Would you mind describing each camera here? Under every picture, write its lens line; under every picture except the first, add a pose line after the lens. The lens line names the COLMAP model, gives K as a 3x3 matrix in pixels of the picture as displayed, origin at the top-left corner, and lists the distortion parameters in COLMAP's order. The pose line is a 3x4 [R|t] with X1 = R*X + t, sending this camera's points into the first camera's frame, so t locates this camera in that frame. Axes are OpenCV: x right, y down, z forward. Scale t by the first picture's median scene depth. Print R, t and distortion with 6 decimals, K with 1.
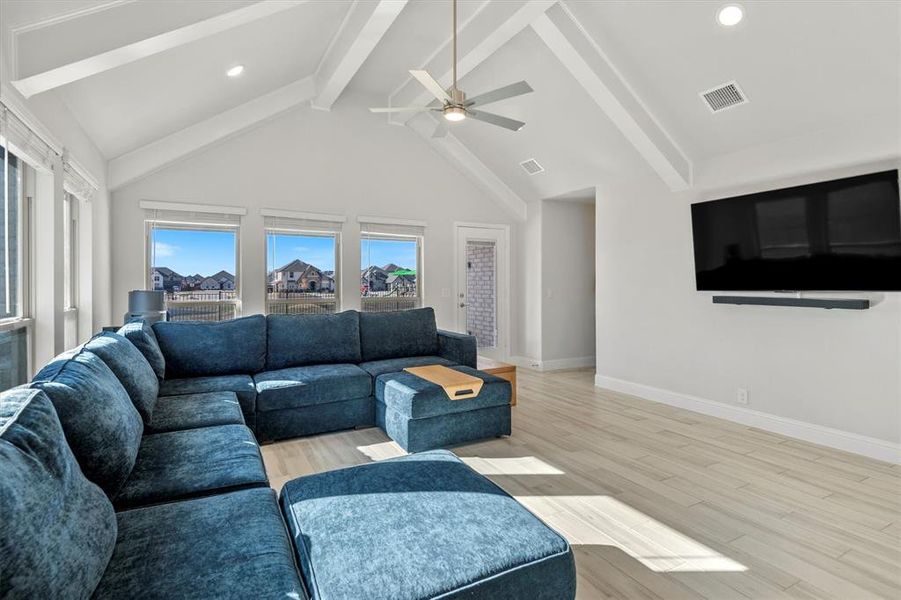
lens RADIAL K [[438.3, 0, 461.4], [0, 438.3, 285.0], [0, 0, 1]] dist [0.002478, -0.004251]
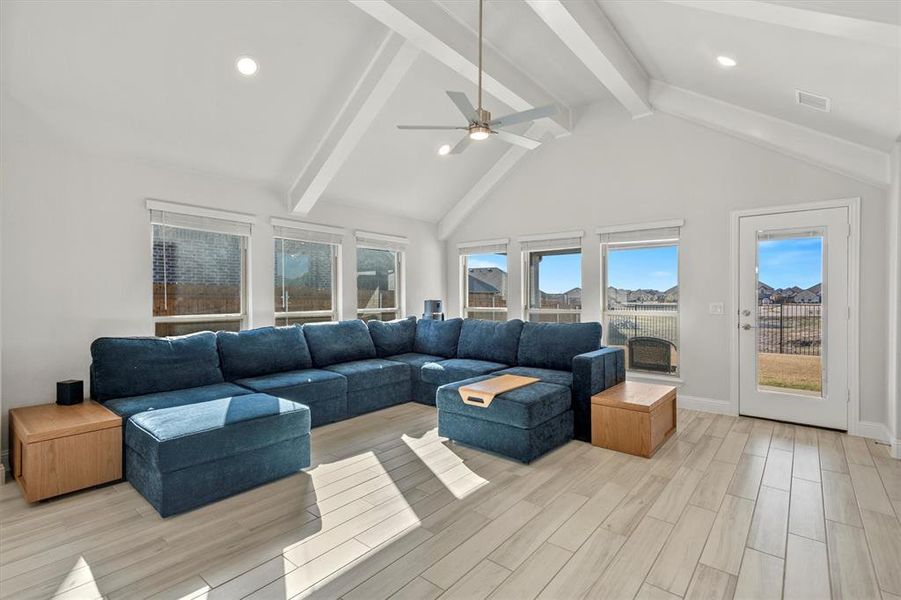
lens RADIAL K [[438.3, 0, 450.0], [0, 438.3, 292.5], [0, 0, 1]] dist [0.002478, -0.004251]
pose [[0.347671, -0.008154, -0.937581, 0.608963], [-0.003529, 0.999944, -0.010005, -0.000592], [0.937610, 0.006787, 0.347622, 0.361533]]
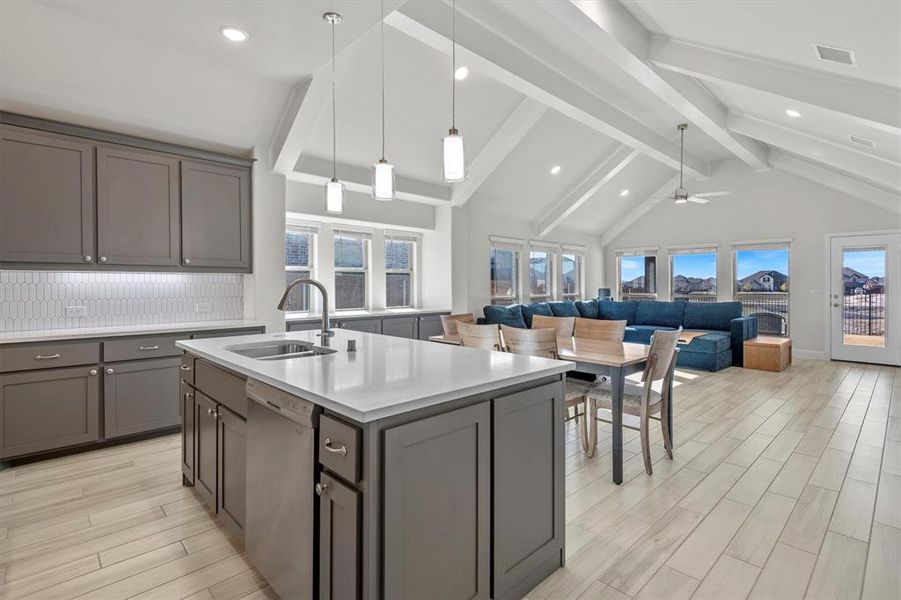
lens RADIAL K [[438.3, 0, 442.5], [0, 438.3, 283.1], [0, 0, 1]] dist [0.002478, -0.004251]
pose [[0.225611, -0.003054, -0.974213, 1.076947], [-0.004772, 0.999980, -0.004239, -0.002735], [0.974206, 0.005605, 0.225592, -0.322199]]
